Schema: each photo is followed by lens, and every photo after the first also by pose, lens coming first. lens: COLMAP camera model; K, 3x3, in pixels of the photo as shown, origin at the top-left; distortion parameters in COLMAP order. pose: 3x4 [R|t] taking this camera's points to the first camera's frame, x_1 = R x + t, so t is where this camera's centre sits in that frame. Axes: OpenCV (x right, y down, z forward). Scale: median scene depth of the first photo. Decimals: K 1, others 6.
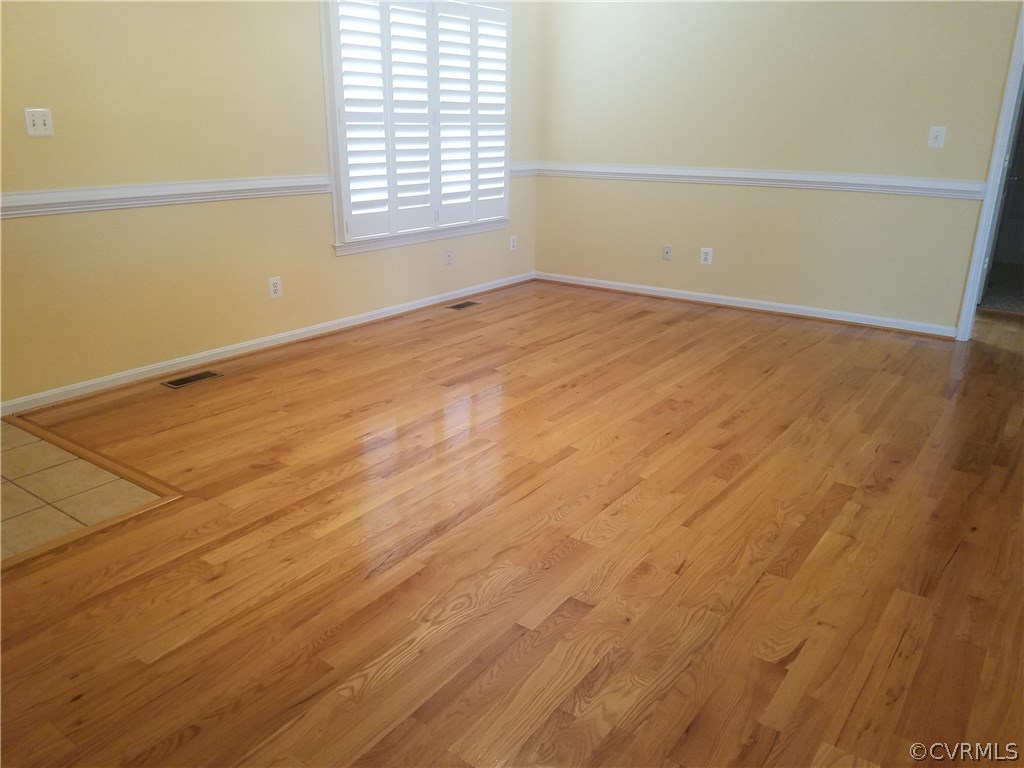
lens RADIAL K [[797.9, 0, 506.3], [0, 797.9, 388.0], [0, 0, 1]] dist [0.266954, -0.506141]
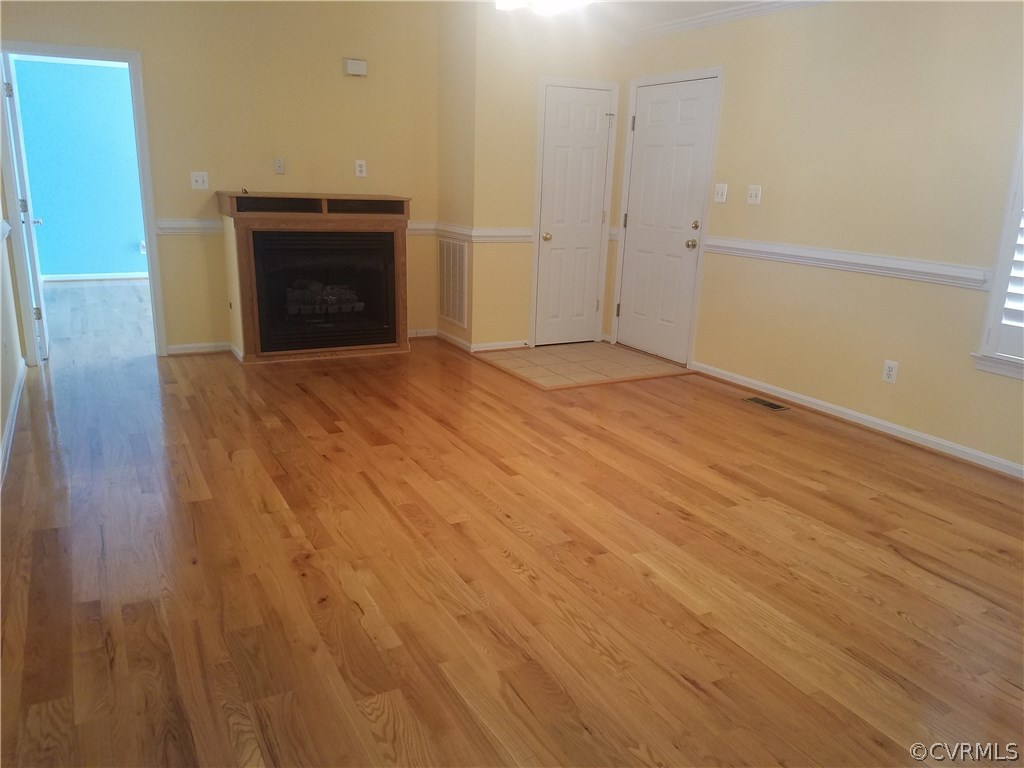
lens RADIAL K [[797.9, 0, 506.3], [0, 797.9, 388.0], [0, 0, 1]] dist [0.266954, -0.506141]
pose [[-0.460257, 0.206374, -0.863466, 1.034104], [-0.314016, 0.871890, 0.375769, -0.448995], [0.830396, 0.444092, -0.336489, 1.315837]]
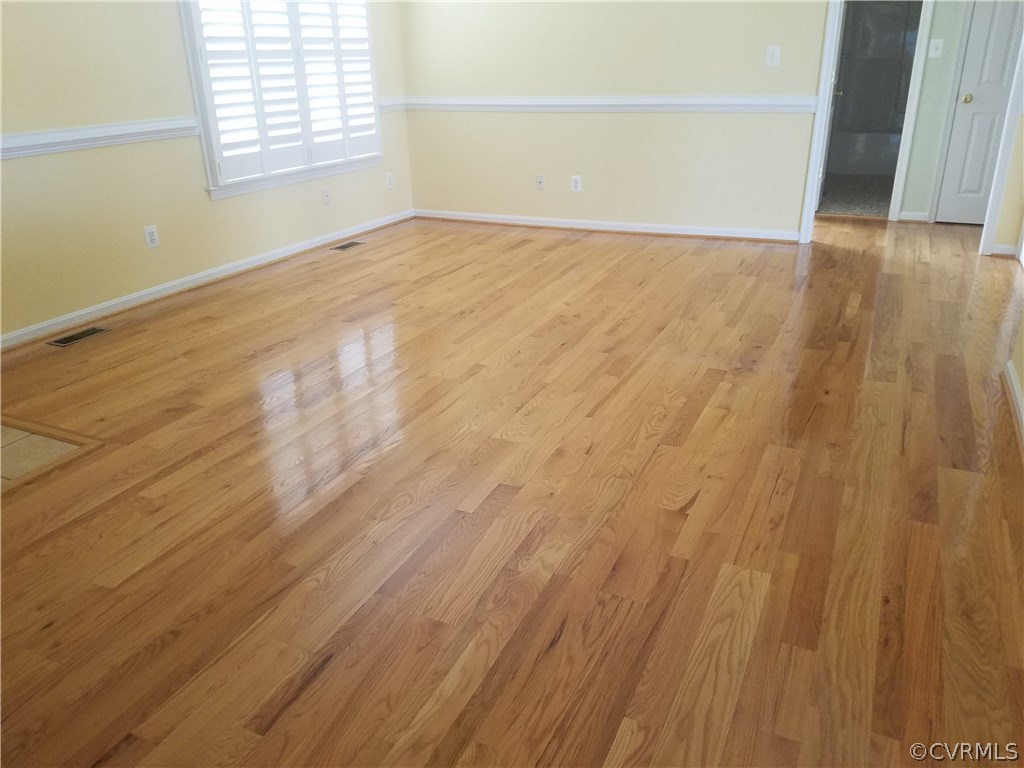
lens RADIAL K [[791.9, 0, 512.0], [0, 791.9, 384.0], [0, 0, 1]] dist [0.294021, -0.490419]
pose [[0.982861, -0.102333, 0.153335, -0.041567], [0.092753, 0.993337, 0.068399, 0.031688], [-0.159313, -0.053004, 0.985804, -0.060835]]
